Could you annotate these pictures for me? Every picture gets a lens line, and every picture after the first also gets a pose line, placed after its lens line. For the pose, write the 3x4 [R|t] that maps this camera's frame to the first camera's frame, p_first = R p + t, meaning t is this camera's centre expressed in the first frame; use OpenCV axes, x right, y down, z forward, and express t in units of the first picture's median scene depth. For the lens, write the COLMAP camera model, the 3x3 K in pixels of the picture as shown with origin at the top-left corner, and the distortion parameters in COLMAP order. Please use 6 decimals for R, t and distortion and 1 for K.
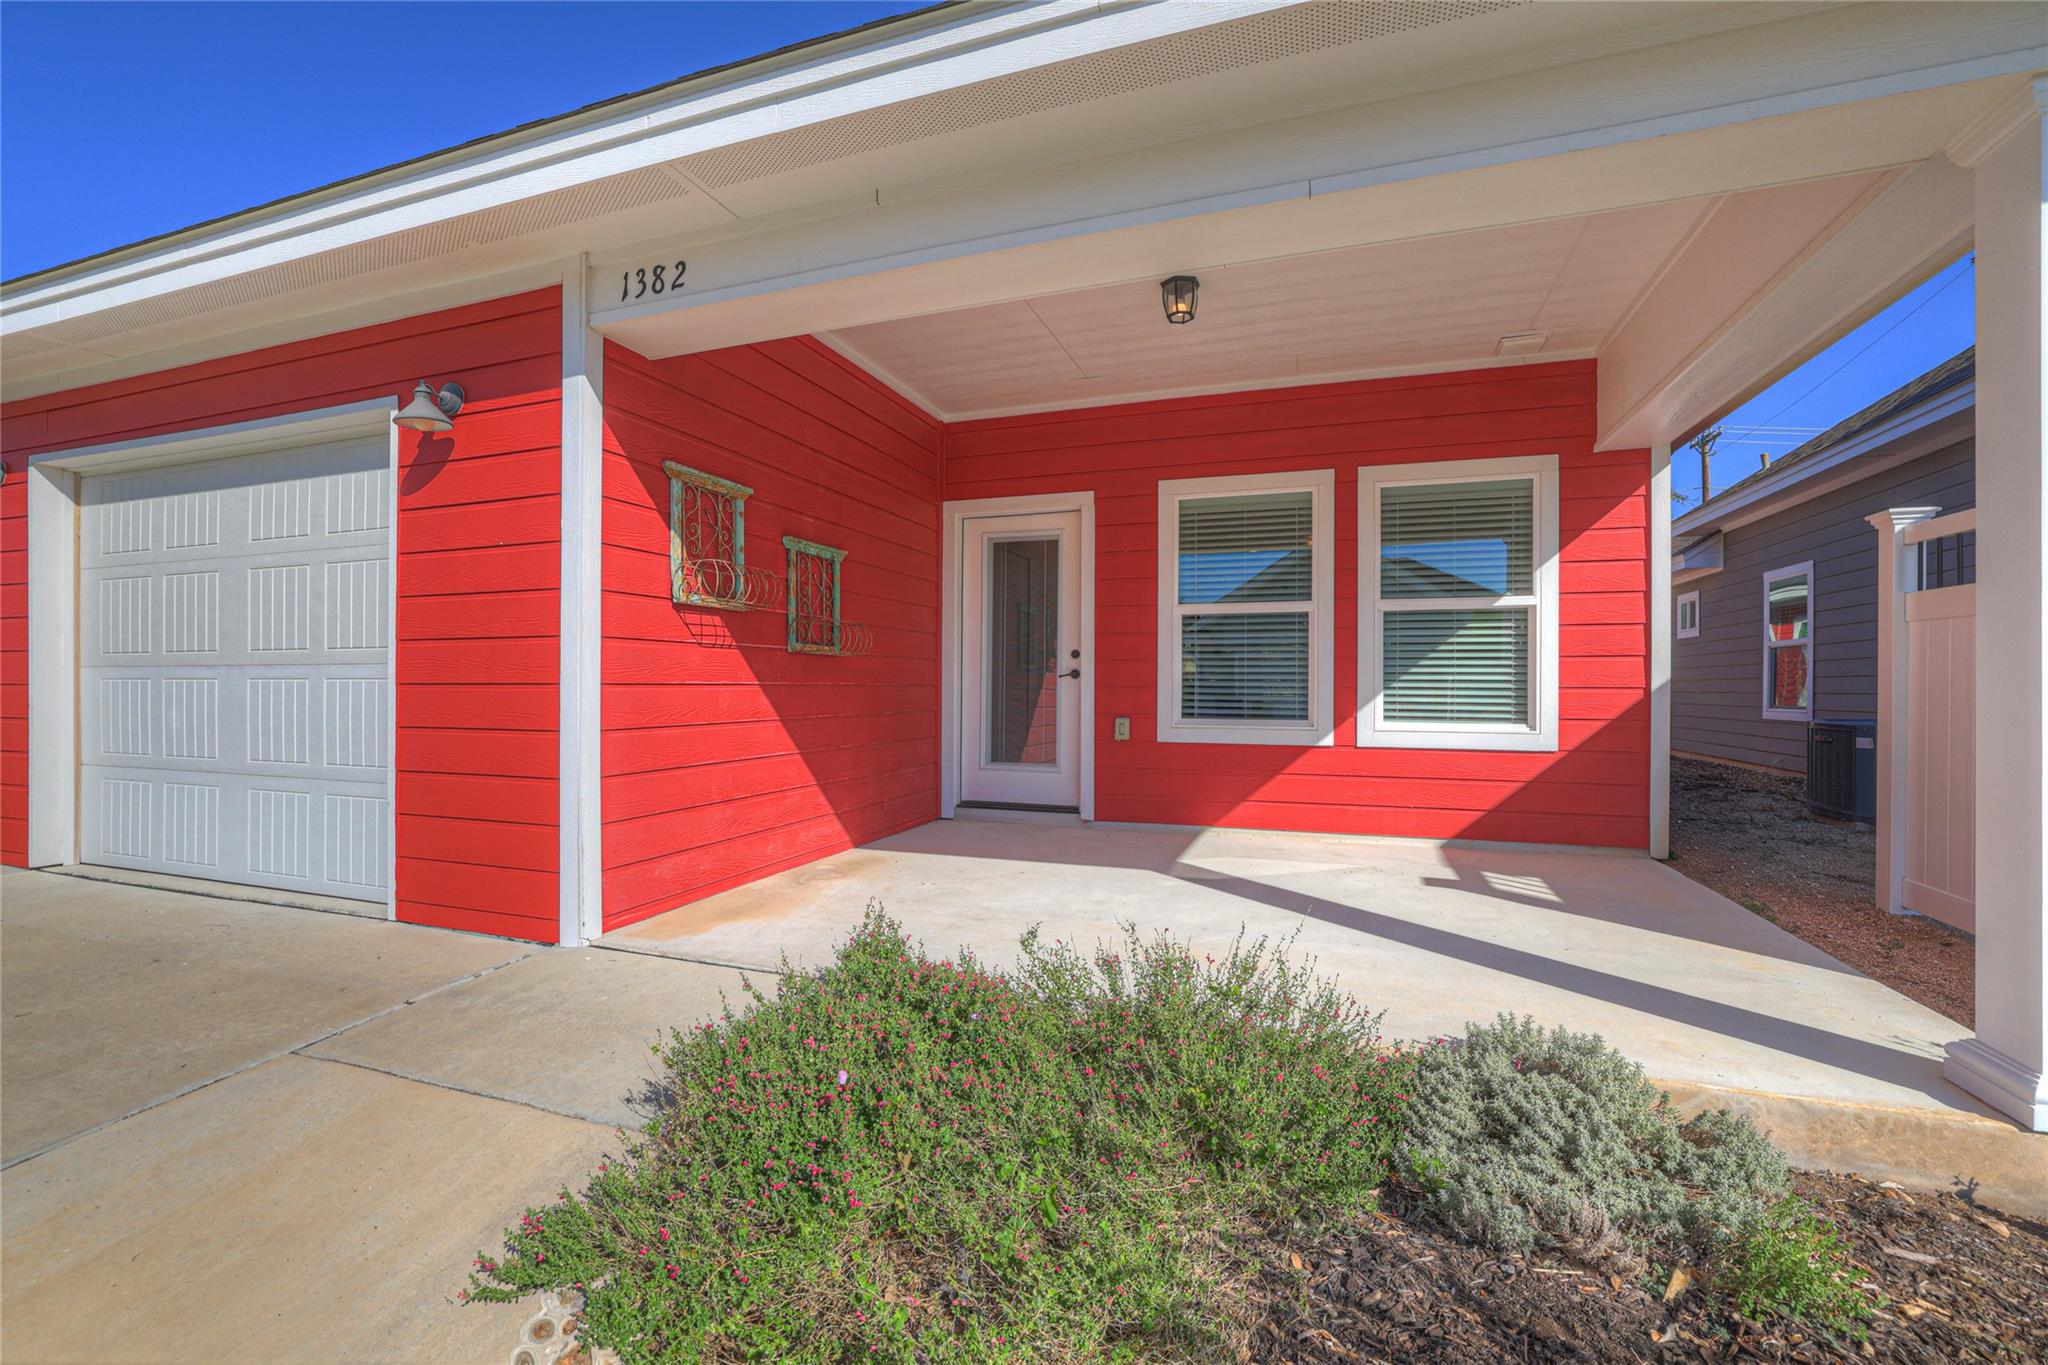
lens RADIAL K [[877.9, 0, 1024.0], [0, 877.9, 682.5], [0, 0, 1]] dist [-0.042063, 0.018470]
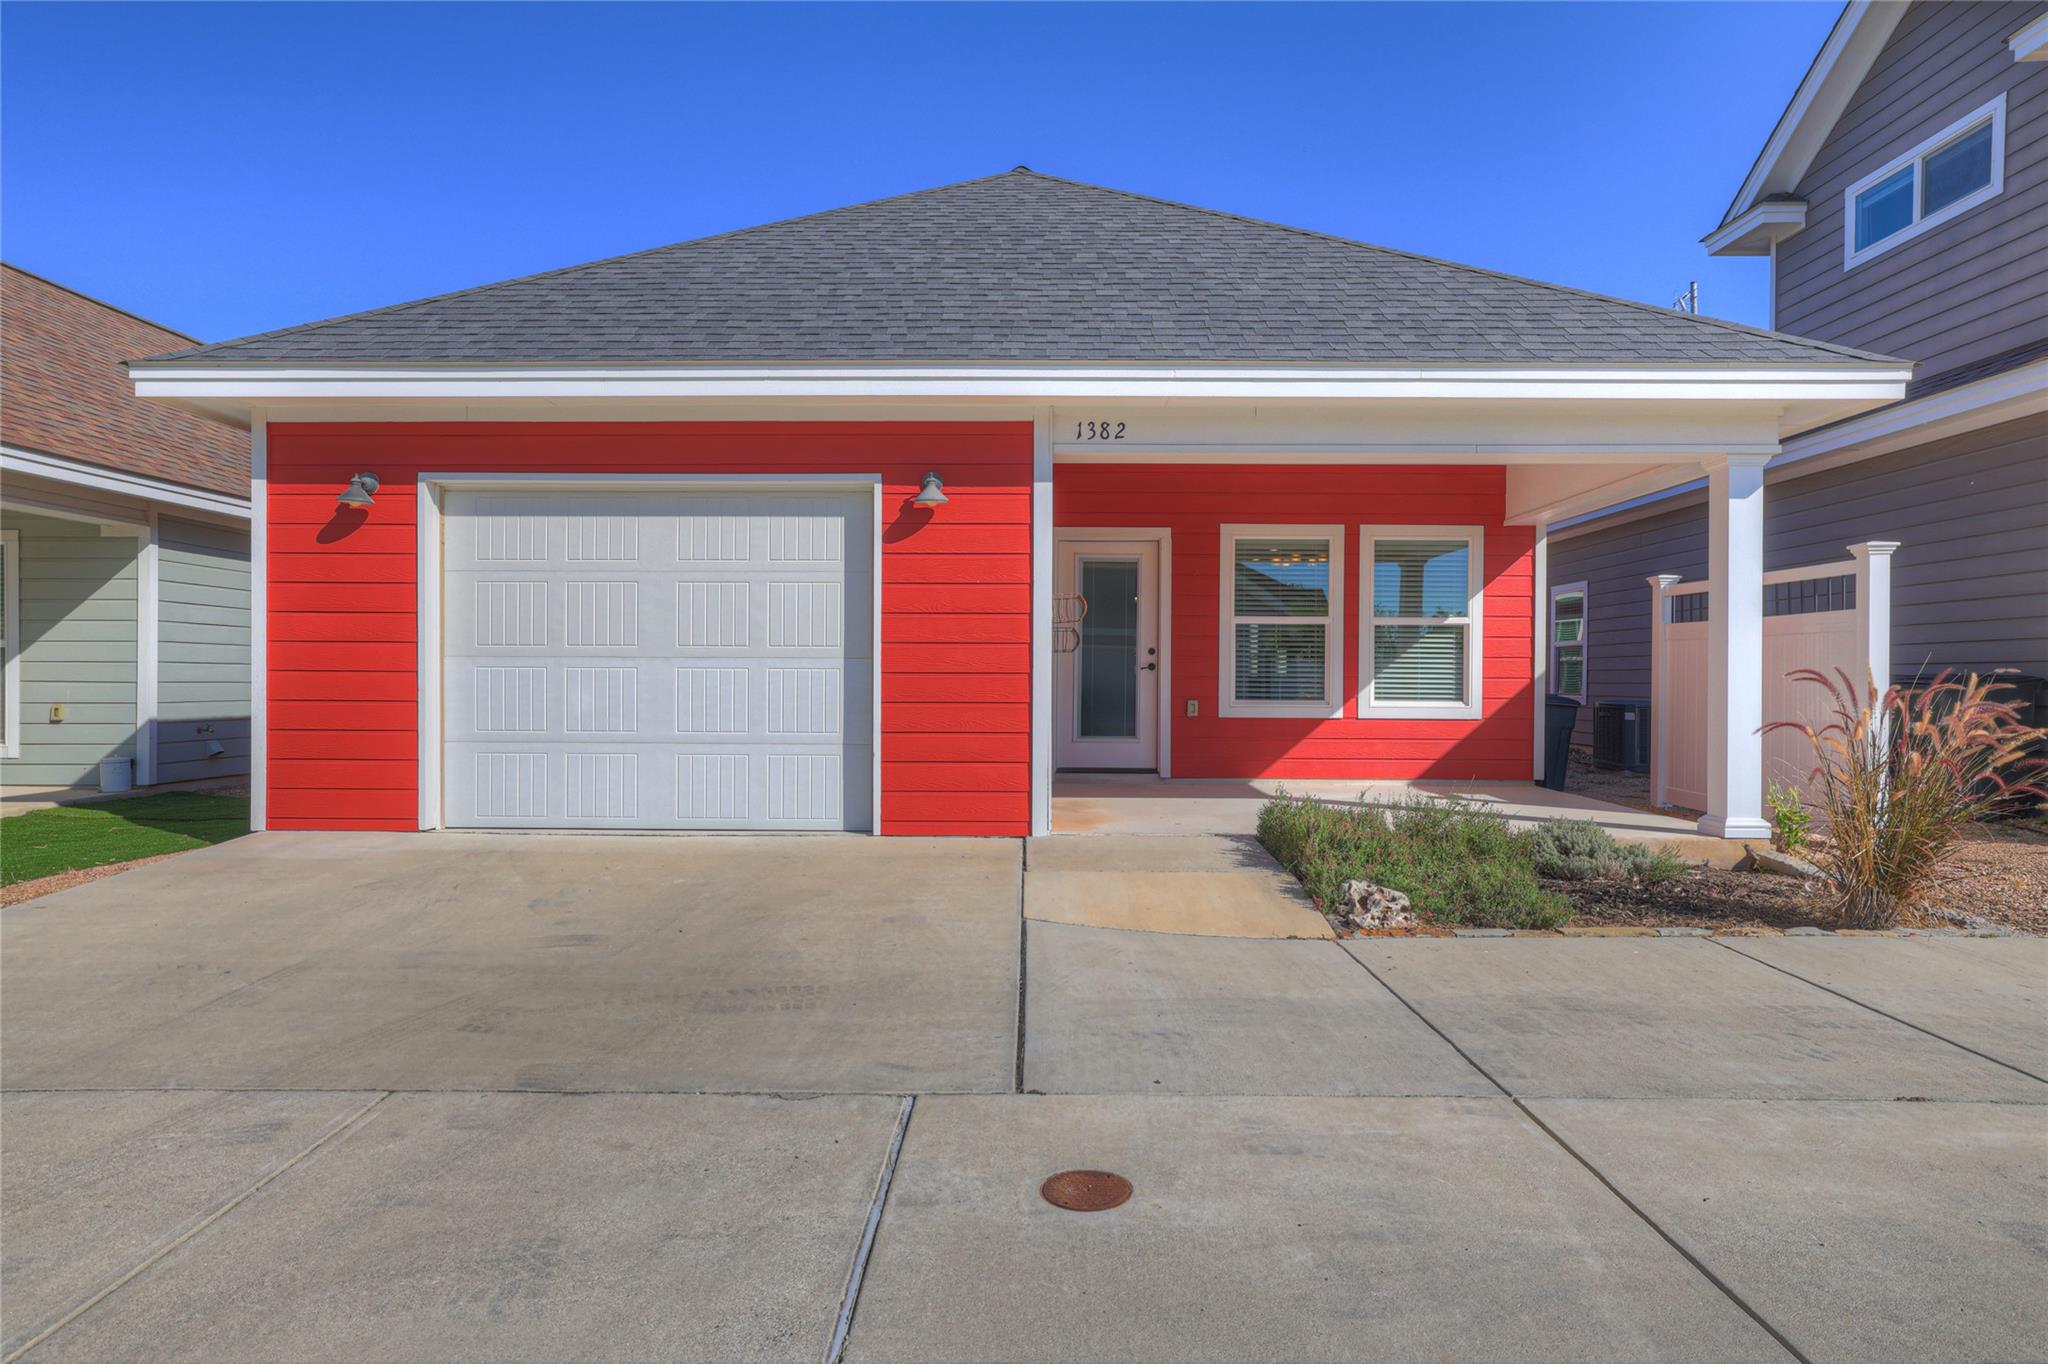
lens RADIAL K [[1157.7, 0, 1024.0], [0, 1157.7, 682.0], [0, 0, 1]] dist [0.002899, 0.000016]
pose [[0.943777, 0.001042, 0.330581, -0.790071], [-0.003260, 0.999976, 0.006154, 0.003573], [-0.330567, -0.006885, 0.943758, -0.640088]]
